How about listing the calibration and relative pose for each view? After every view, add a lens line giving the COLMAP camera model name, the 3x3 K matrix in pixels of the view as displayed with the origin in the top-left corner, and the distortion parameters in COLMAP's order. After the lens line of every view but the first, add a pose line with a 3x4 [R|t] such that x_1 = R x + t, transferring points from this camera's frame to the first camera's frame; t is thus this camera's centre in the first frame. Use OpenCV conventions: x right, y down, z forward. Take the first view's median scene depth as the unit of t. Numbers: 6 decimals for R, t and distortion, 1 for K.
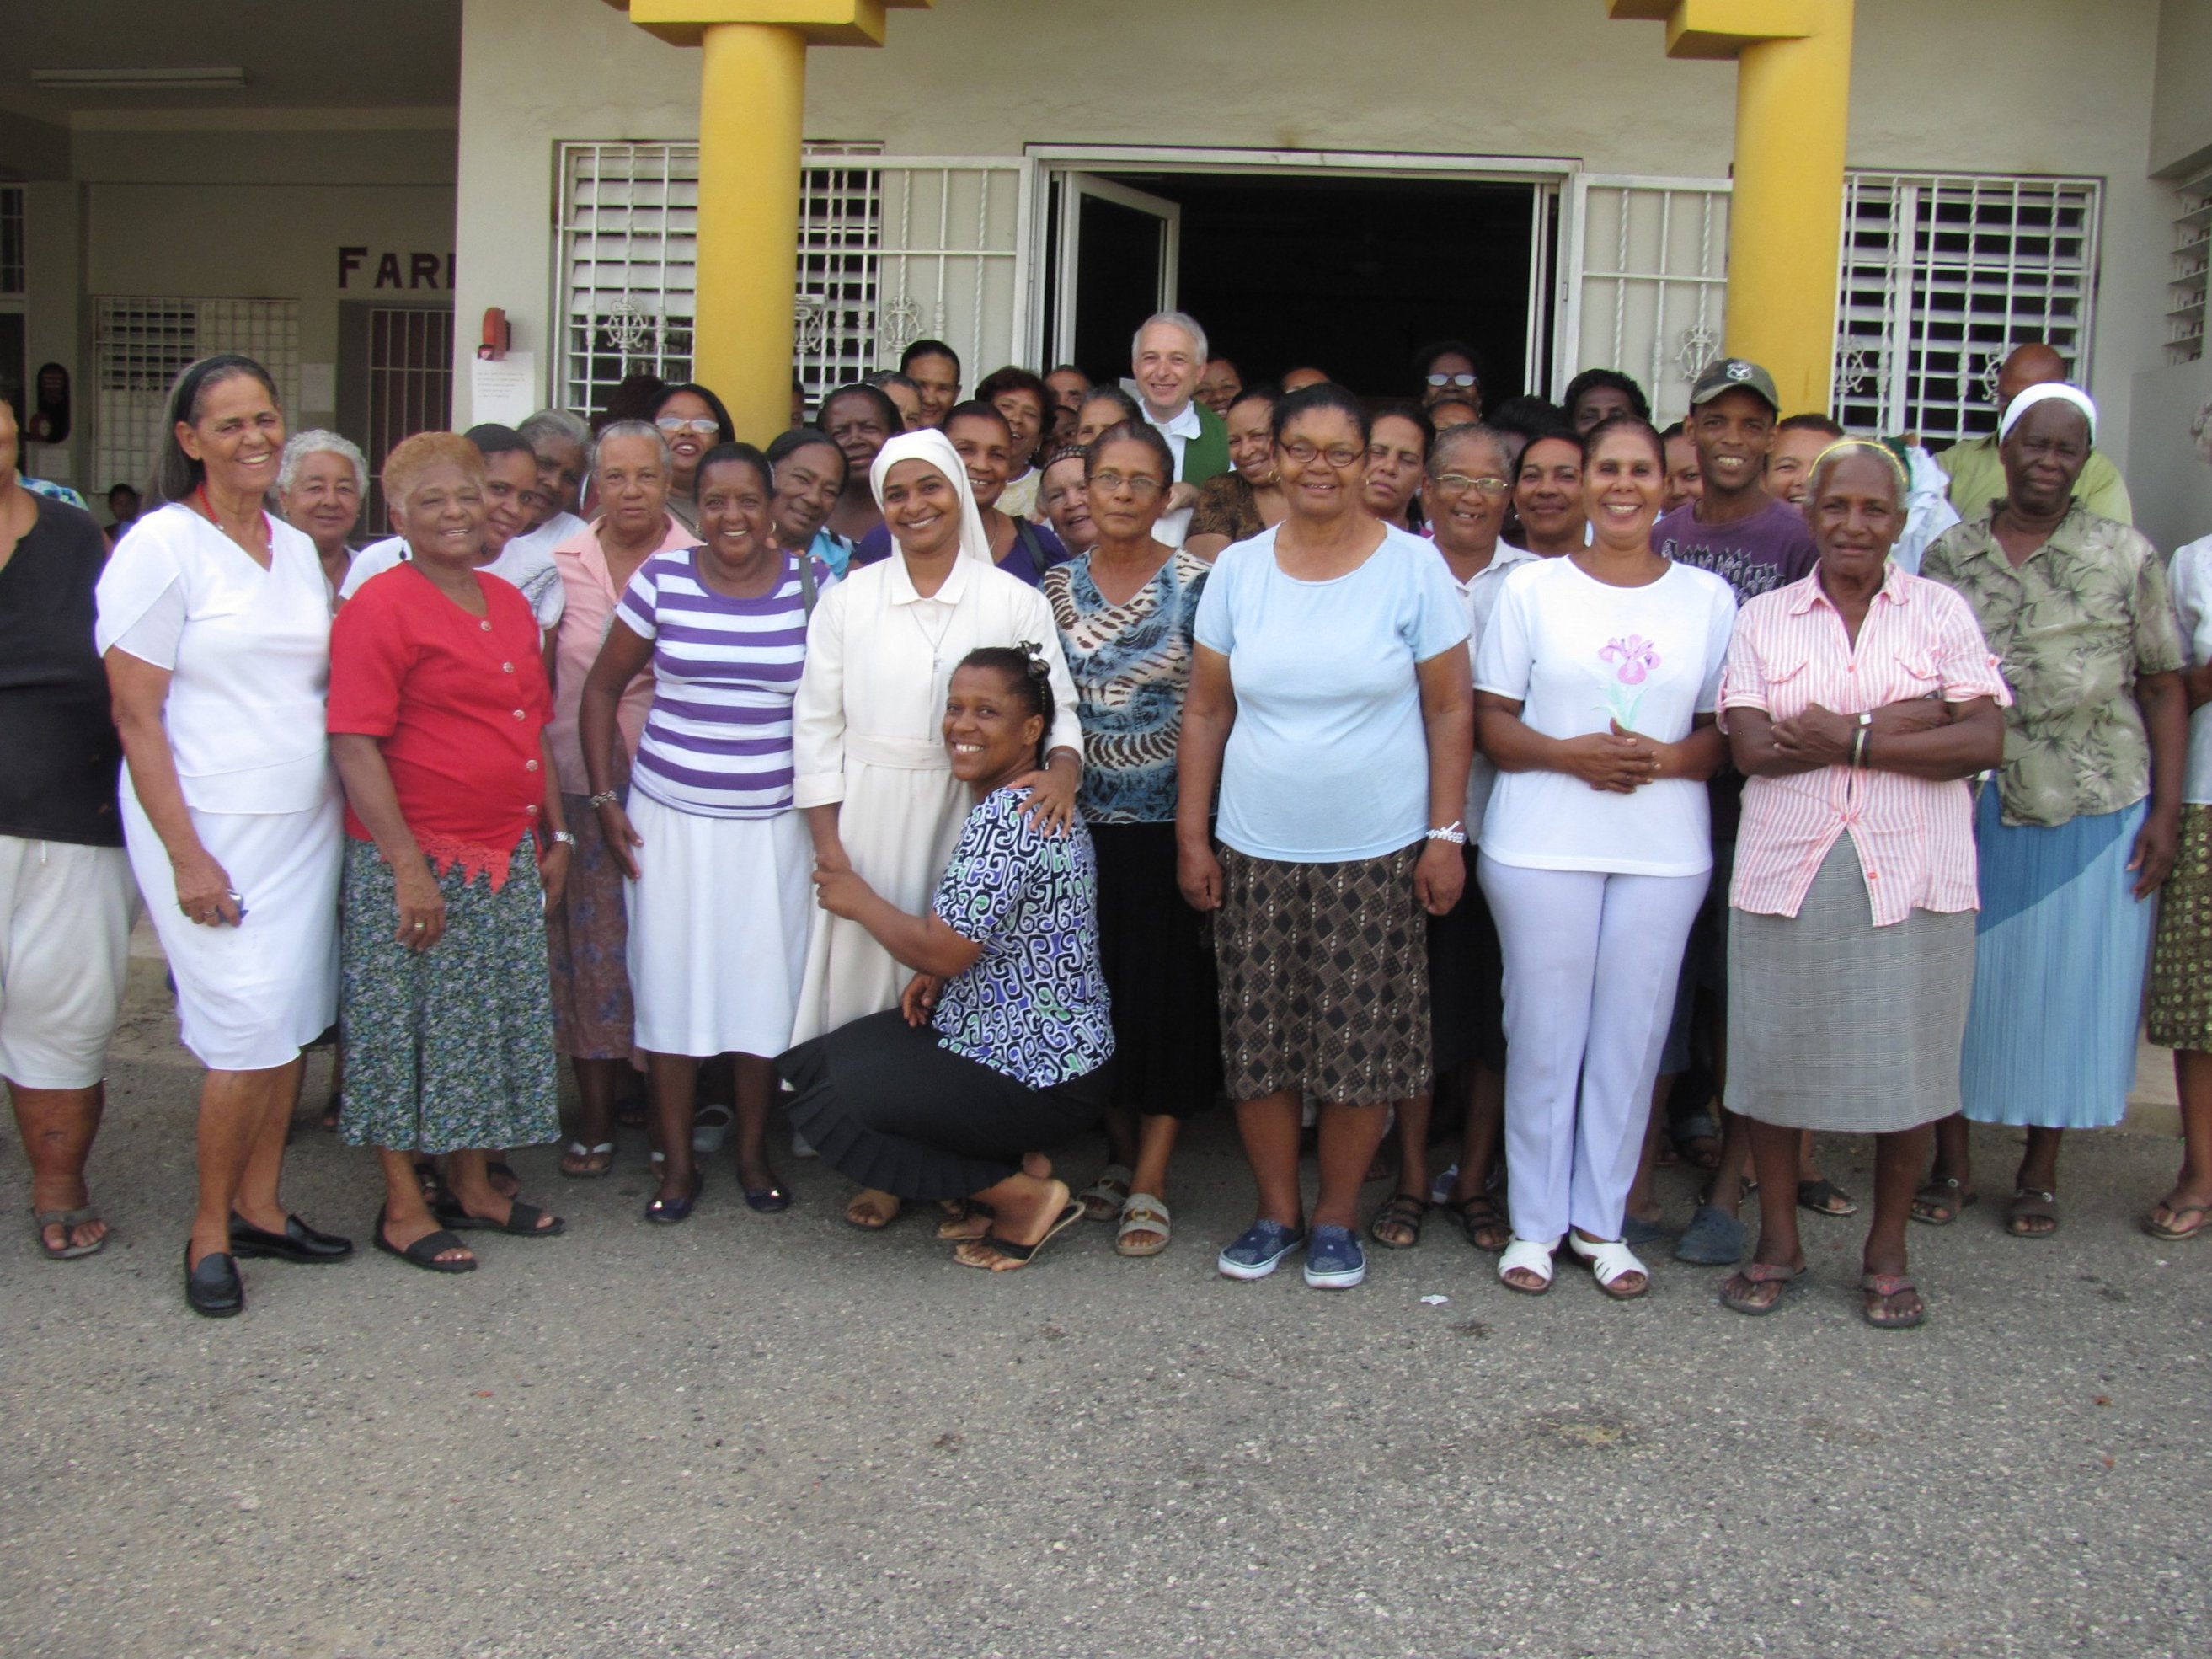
lens RADIAL K [[2321.8, 0, 1106.0], [0, 2321.8, 829.5], [0, 0, 1]] dist [-0.217318, 0.266730]
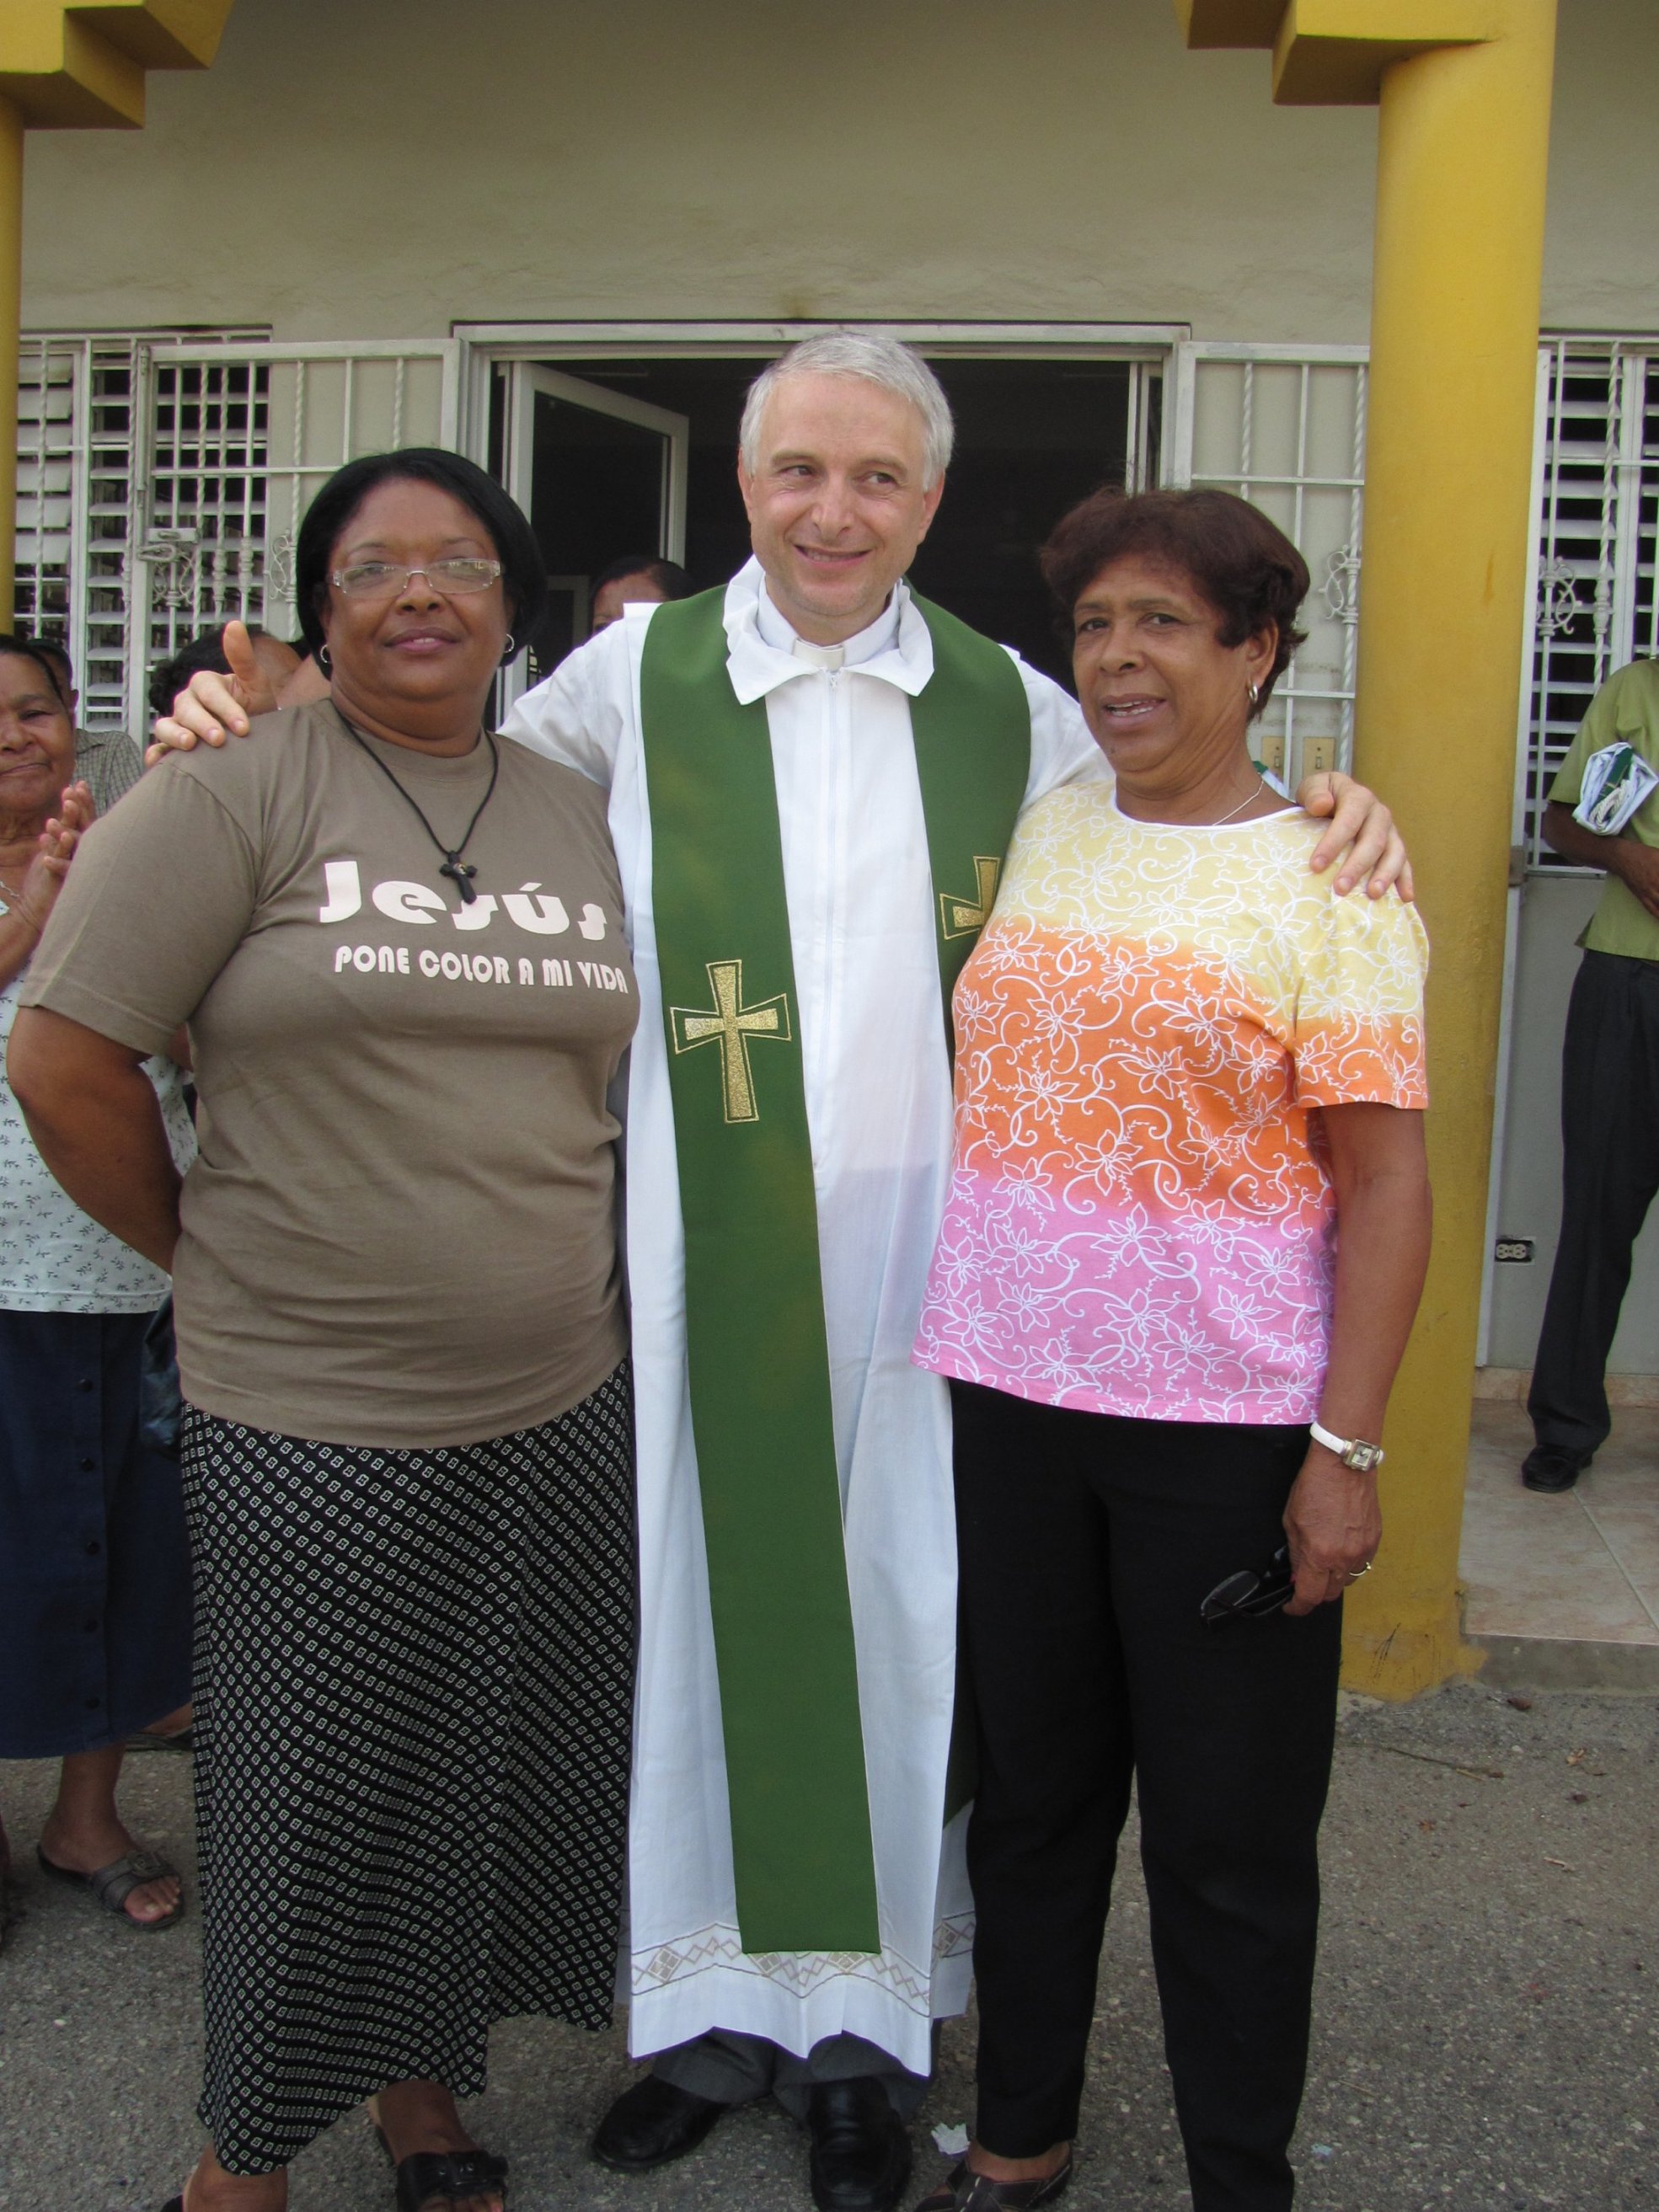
lens RADIAL K [[2321.8, 0, 826.2], [0, 2321.8, 1139.3], [0, 0, 1]] dist [-0.217318, 0.266730]
pose [[0.999970, -0.006815, 0.003750, 0.087078], [0.006855, 0.999919, -0.010705, -0.022692], [-0.003677, 0.010730, 0.999936, 0.266857]]
